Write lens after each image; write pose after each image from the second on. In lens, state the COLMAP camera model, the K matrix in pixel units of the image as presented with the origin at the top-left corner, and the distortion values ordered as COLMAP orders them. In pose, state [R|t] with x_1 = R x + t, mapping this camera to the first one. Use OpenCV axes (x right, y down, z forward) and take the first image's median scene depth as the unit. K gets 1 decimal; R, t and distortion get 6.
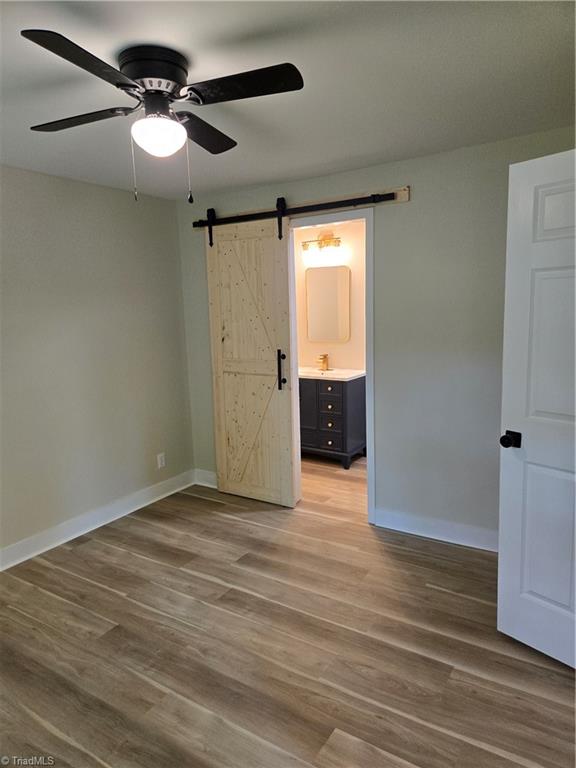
lens RADIAL K [[509.5, 0, 305.8], [0, 509.5, 385.9], [0, 0, 1]] dist [0.053077, -0.046055]
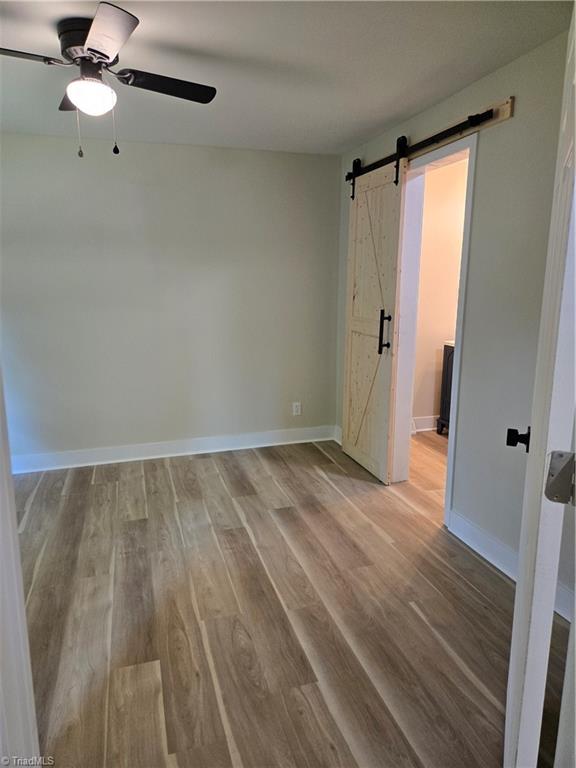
lens RADIAL K [[513.0, 0, 288.0], [0, 513.0, 384.0], [0, 0, 1]] dist [0.053661, -0.051805]
pose [[0.763177, 0.161656, -0.625643, 0.481150], [-0.128483, 0.986832, 0.098254, -0.010567], [0.633288, 0.005399, 0.773897, 0.210263]]
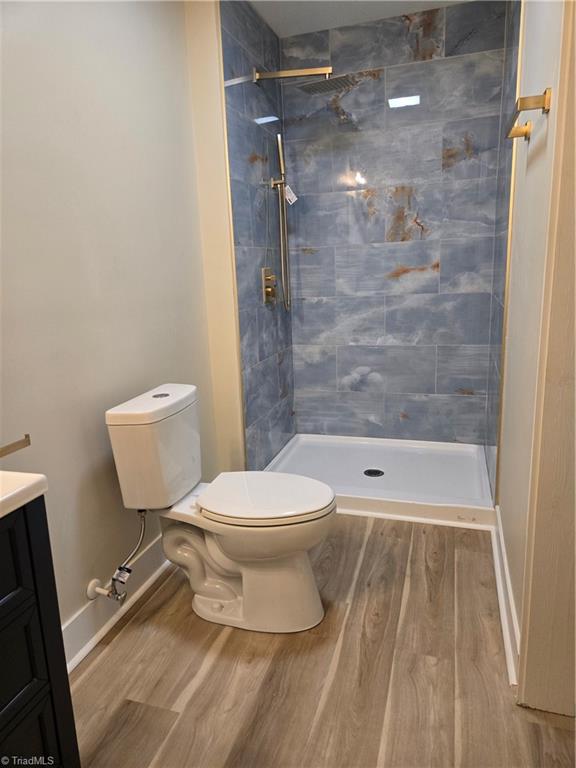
lens RADIAL K [[513.0, 0, 288.0], [0, 513.0, 384.0], [0, 0, 1]] dist [0.053661, -0.051805]
pose [[-0.260532, -0.201293, 0.944248, -0.425053], [0.167710, 0.953719, 0.249586, -0.013929], [-0.950787, 0.223385, -0.214715, 0.775580]]
